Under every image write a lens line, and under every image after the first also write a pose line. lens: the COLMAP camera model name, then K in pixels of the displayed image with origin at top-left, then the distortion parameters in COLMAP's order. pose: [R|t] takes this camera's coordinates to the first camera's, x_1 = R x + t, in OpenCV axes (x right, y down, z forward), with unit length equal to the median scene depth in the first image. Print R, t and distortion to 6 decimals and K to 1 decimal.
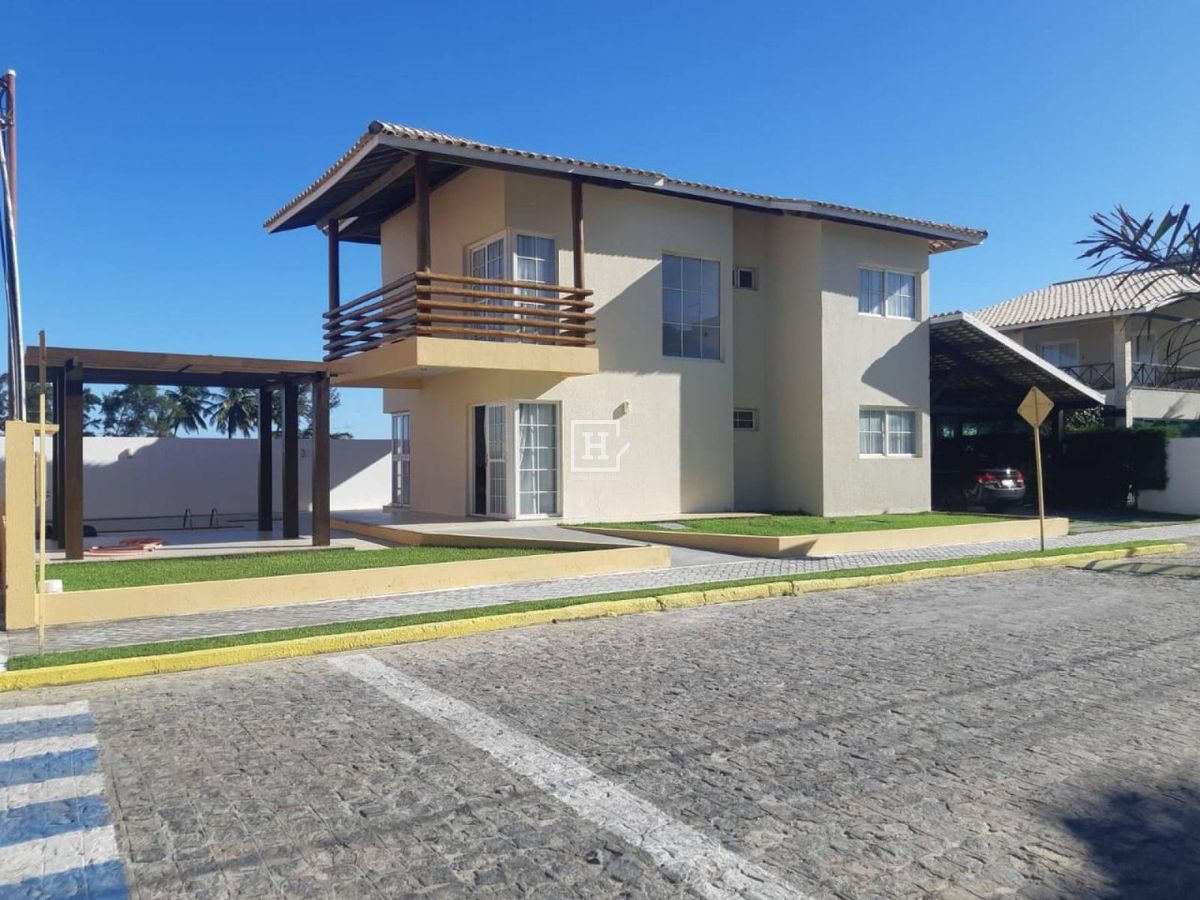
lens RADIAL K [[903.6, 0, 600.0], [0, 903.6, 450.0], [0, 0, 1]] dist [0.061523, -0.099426]
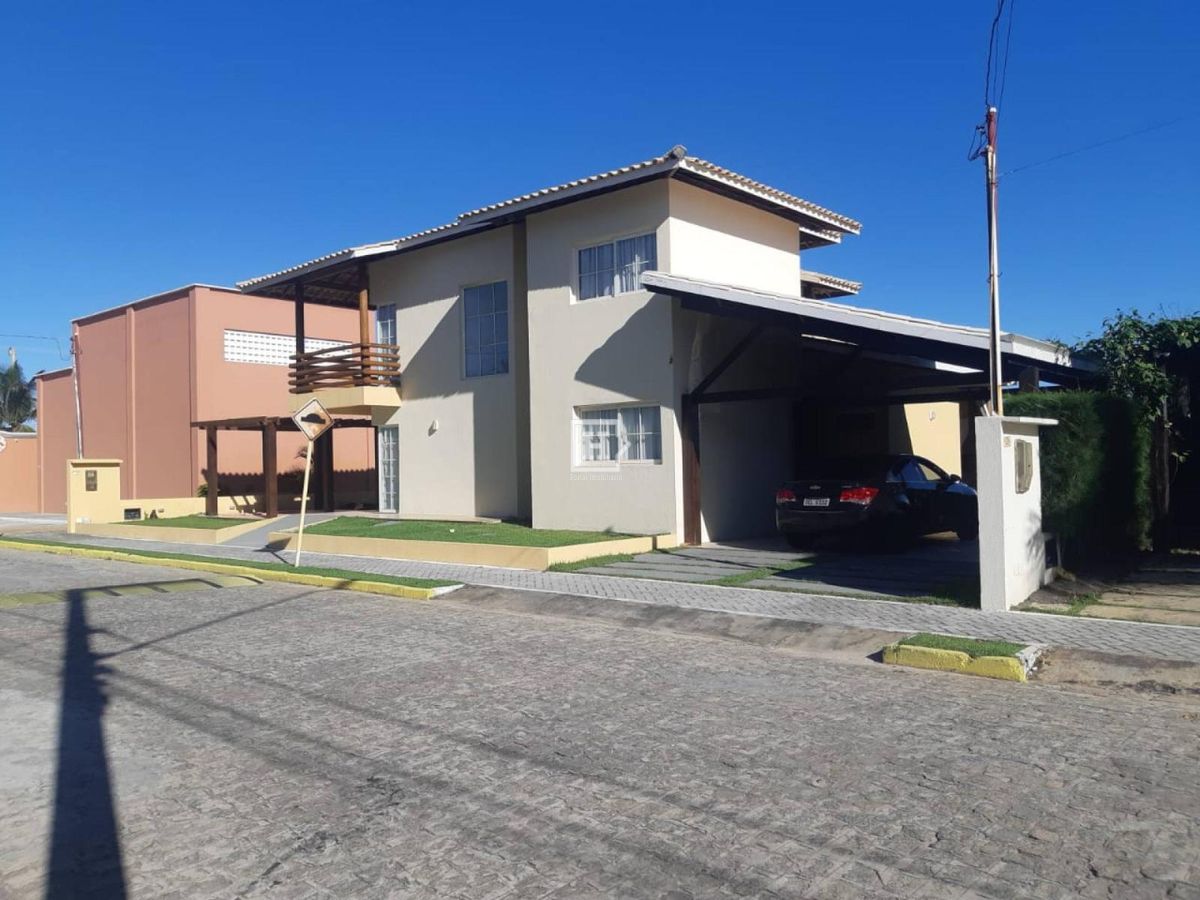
lens RADIAL K [[903.6, 0, 600.0], [0, 903.6, 450.0], [0, 0, 1]] dist [0.061523, -0.099426]
pose [[0.317156, -0.014662, -0.948260, 1.225150], [0.024313, 0.999678, -0.007326, 0.000456], [0.948062, -0.020731, 0.317410, 0.802792]]
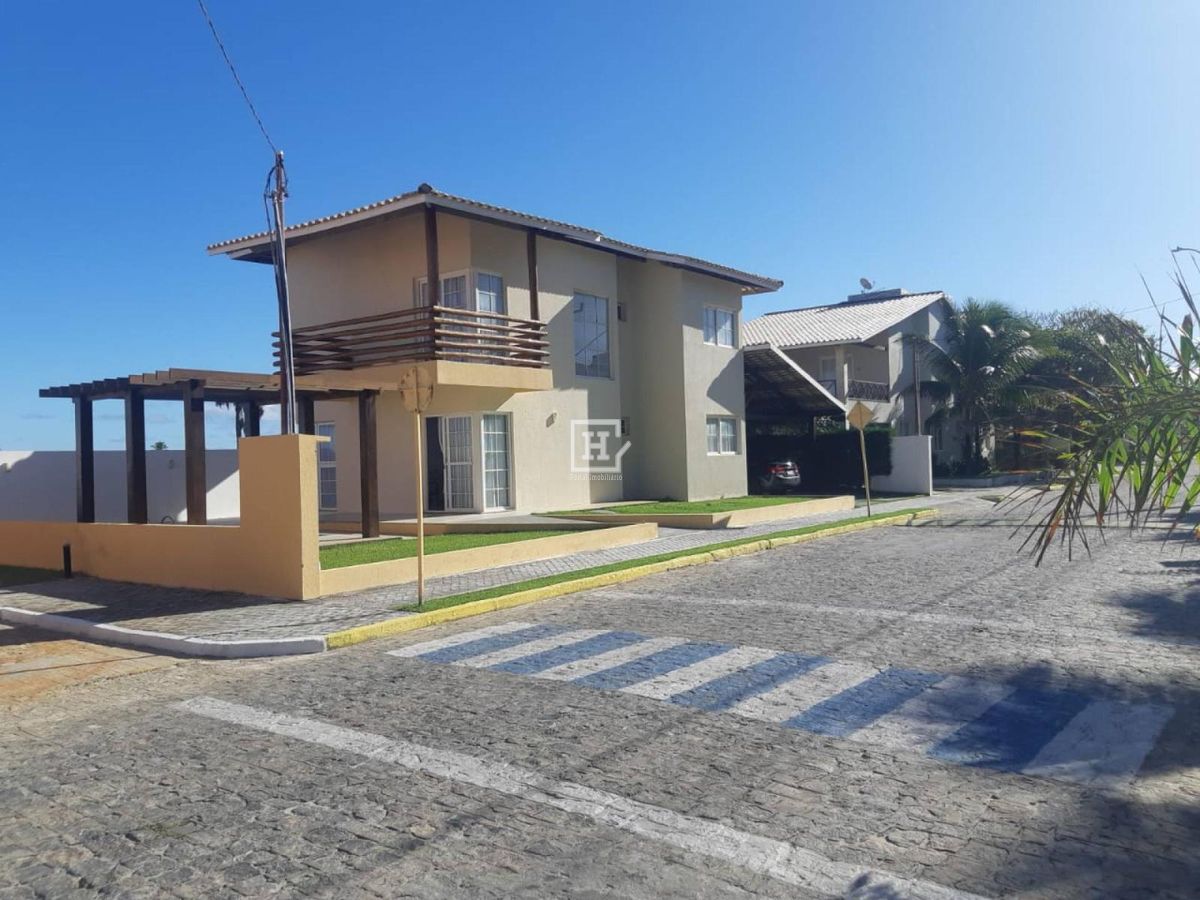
lens RADIAL K [[918.0, 0, 579.1], [0, 918.0, 452.2], [0, 0, 1]] dist [0.069402, 0.000498]
pose [[0.937729, -0.019463, 0.346821, -0.359545], [0.021141, 0.999776, -0.001054, 0.001707], [-0.346723, 0.008321, 0.937931, -0.164415]]
